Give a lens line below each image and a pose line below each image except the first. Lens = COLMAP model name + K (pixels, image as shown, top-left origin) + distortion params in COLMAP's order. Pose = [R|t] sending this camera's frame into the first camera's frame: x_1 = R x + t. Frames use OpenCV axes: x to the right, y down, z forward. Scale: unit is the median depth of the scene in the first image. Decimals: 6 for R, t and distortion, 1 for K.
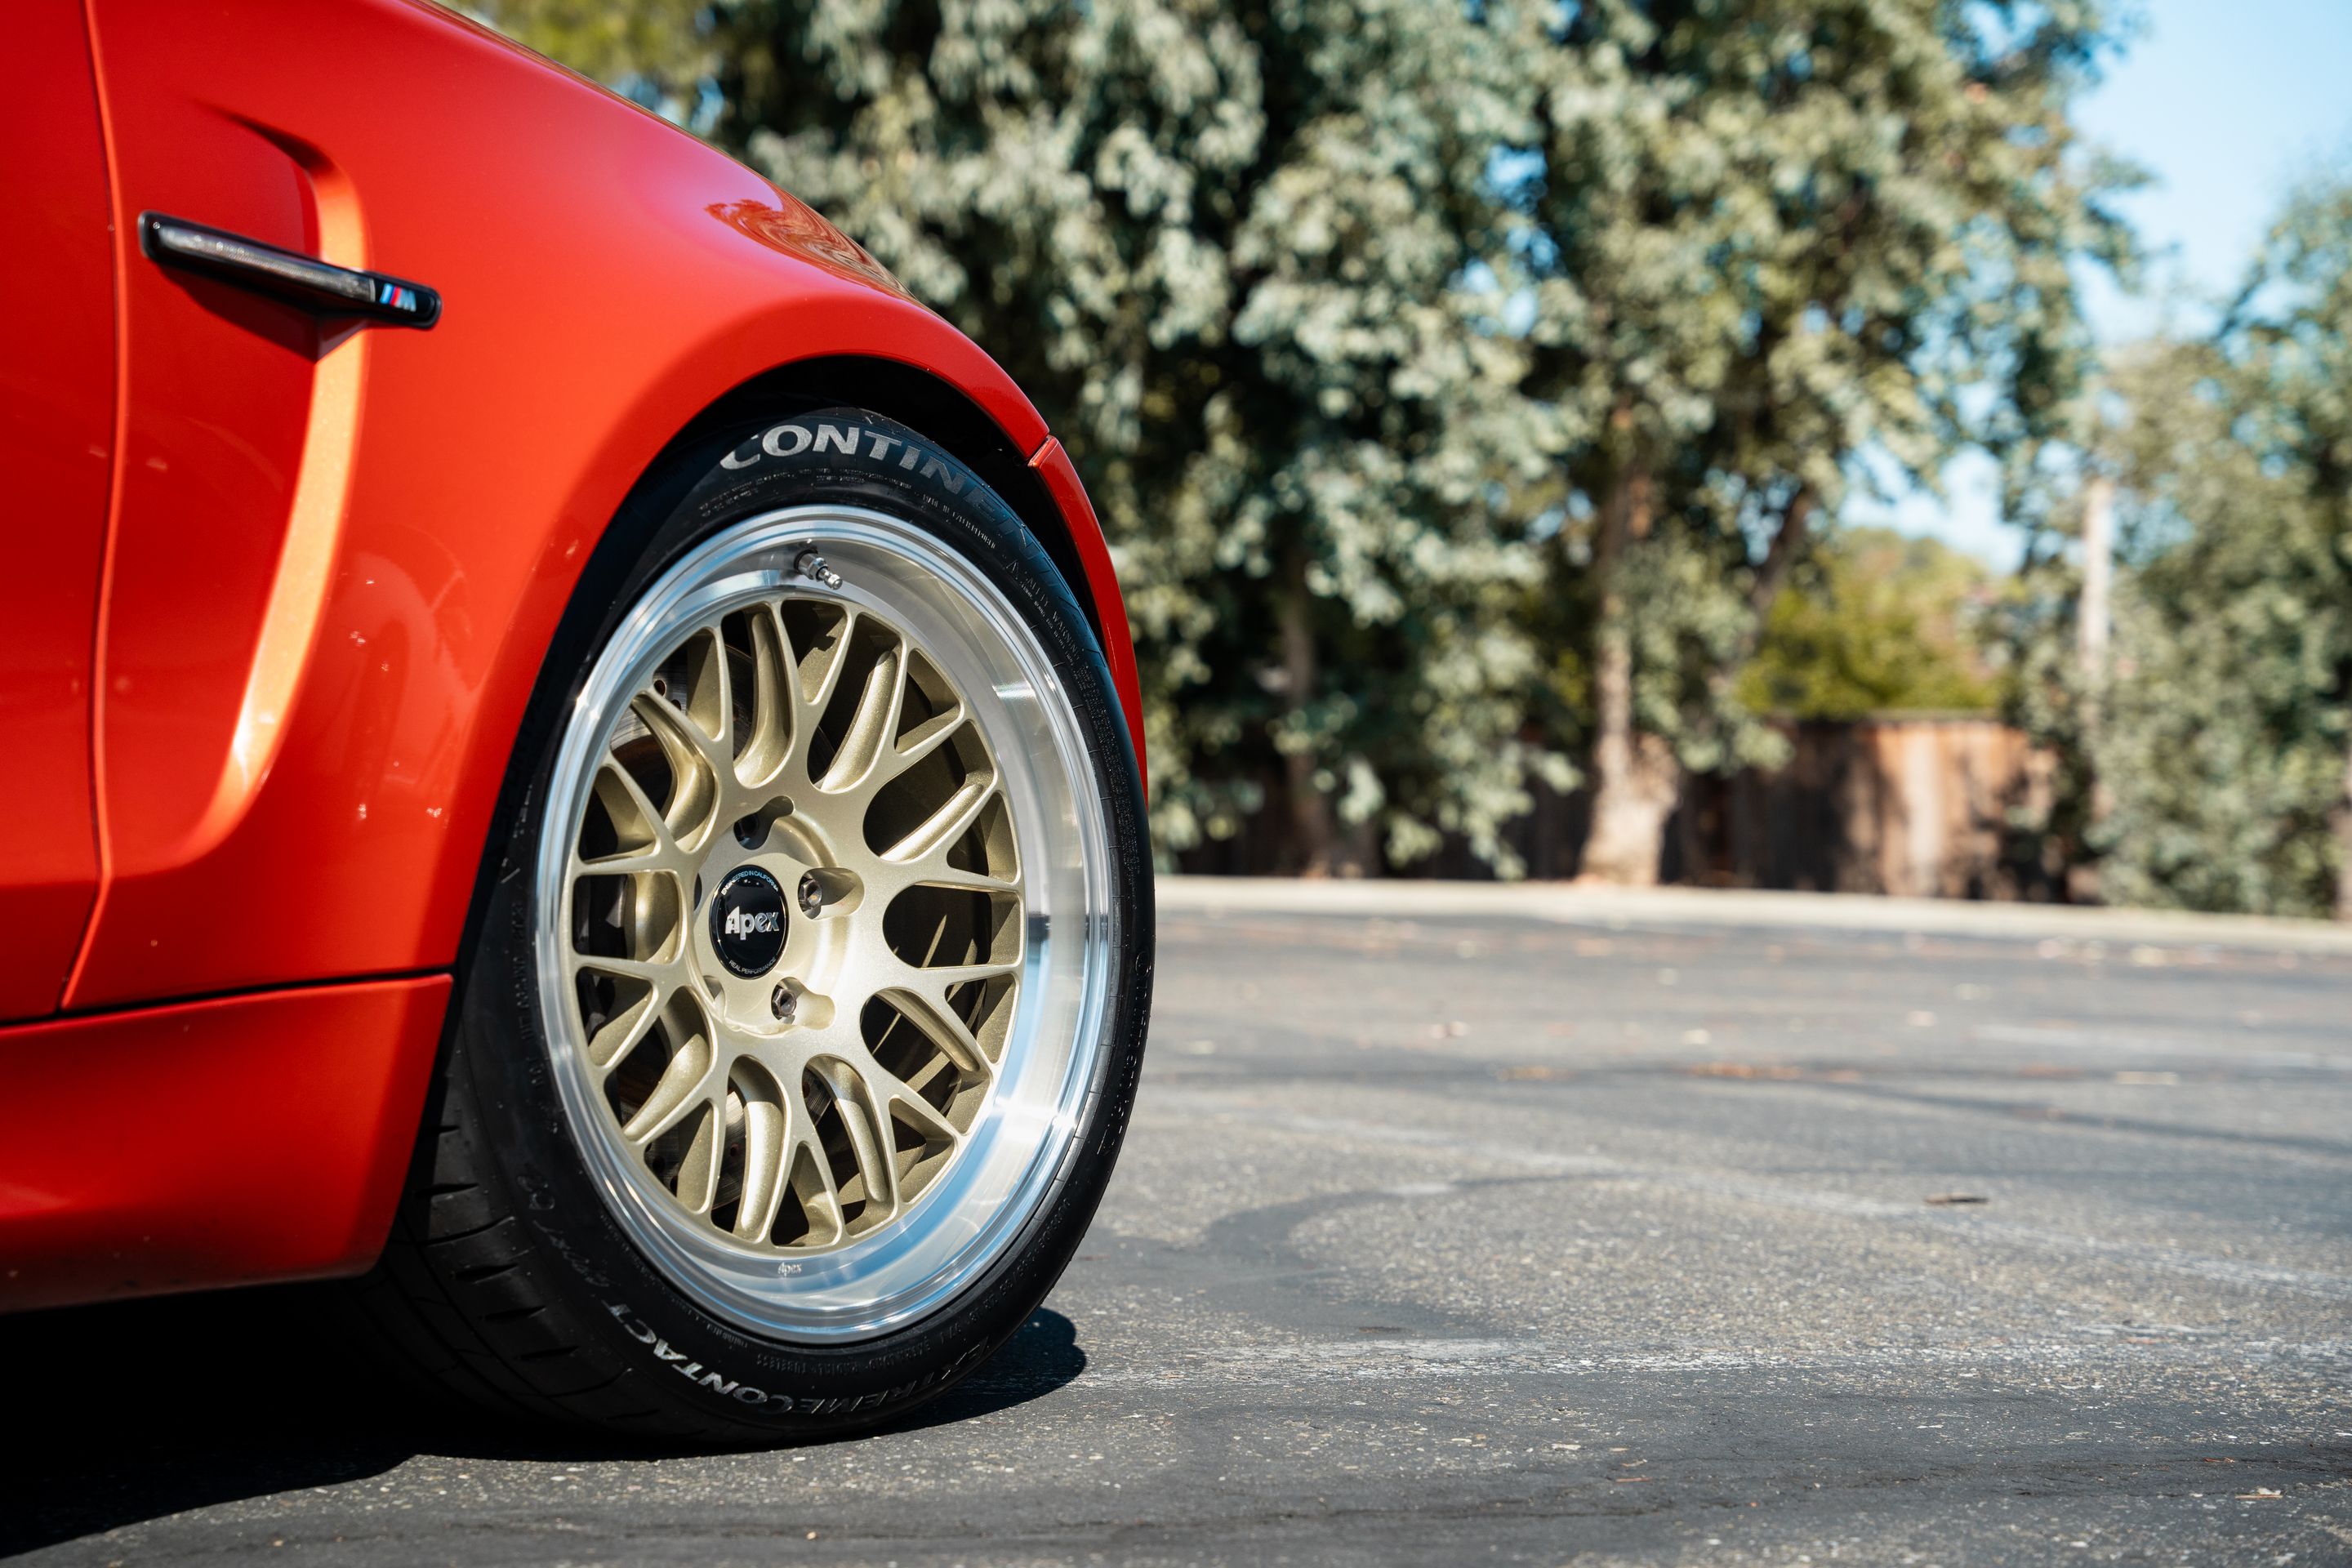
lens RADIAL K [[4574.8, 0, 1171.1], [0, 4574.8, 778.2], [0, 0, 1]] dist [0.284416, 0.000000]
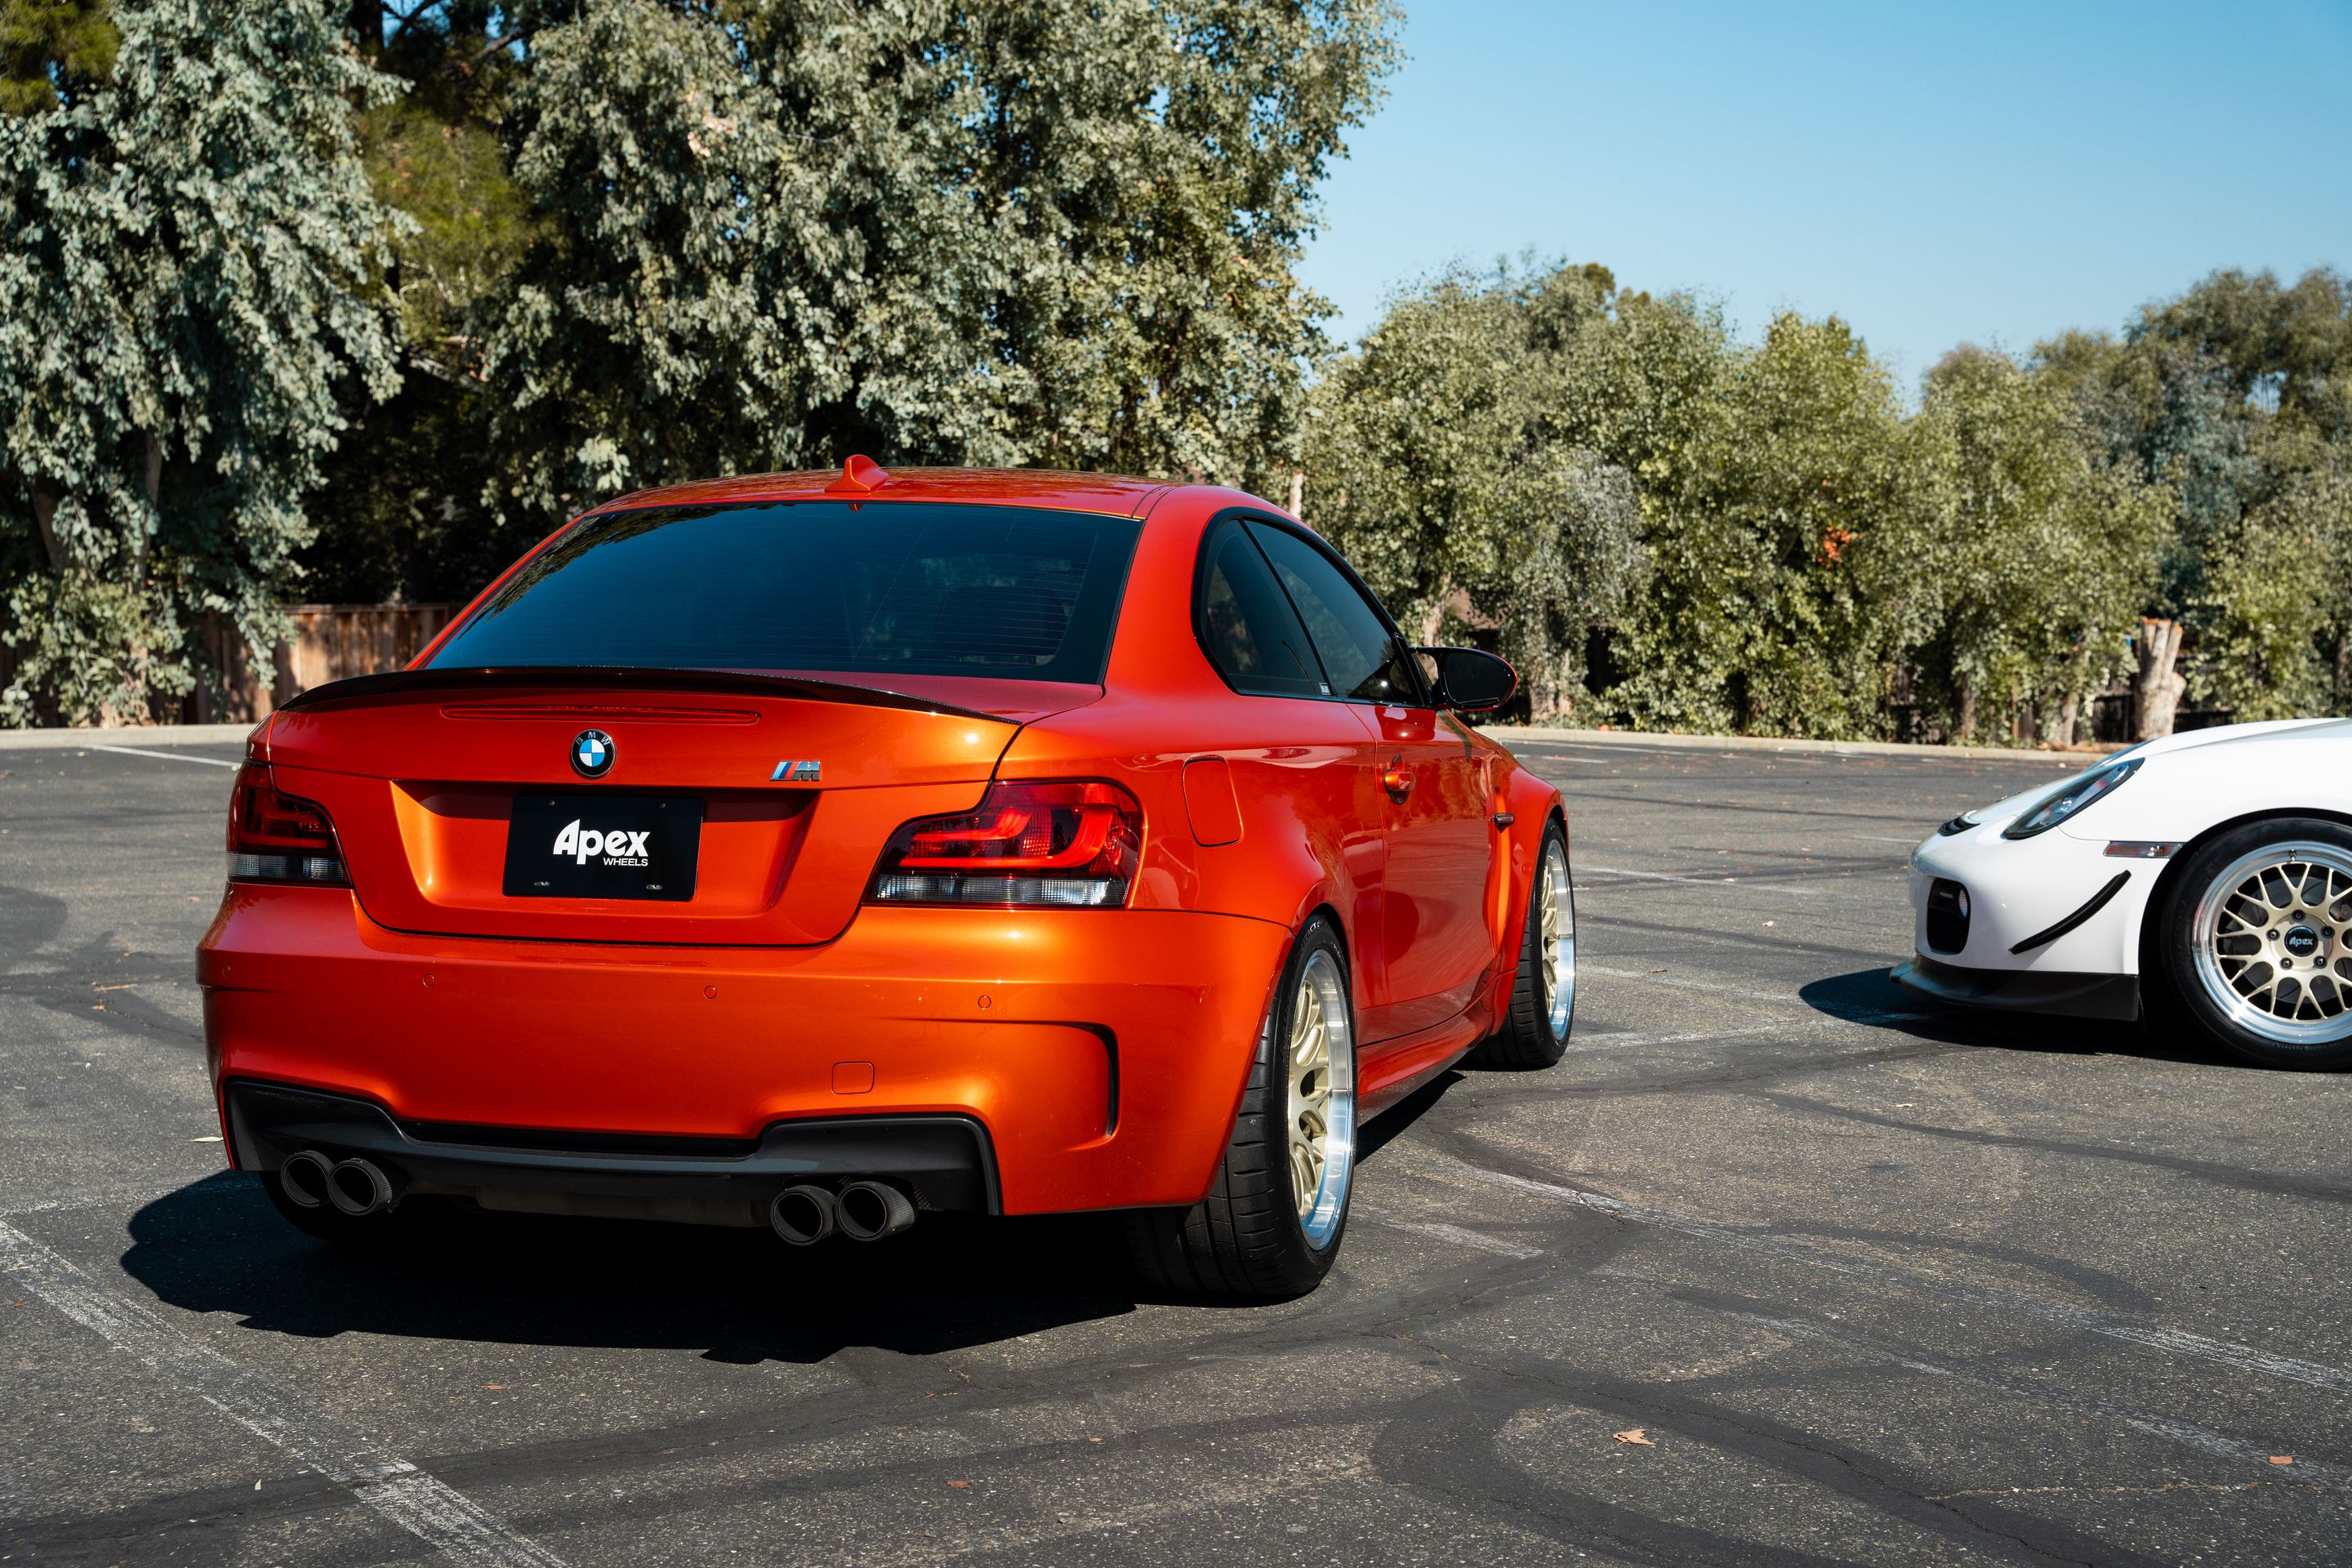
lens RADIAL K [[3313.2, 0, 1208.7], [0, 3313.2, 743.3], [0, 0, 1]] dist [0.131154, 0.000000]
pose [[0.971007, -0.014008, 0.238642, -0.152779], [-0.001109, 0.998007, 0.063093, -0.047418], [-0.239050, -0.061528, 0.969056, -0.246813]]
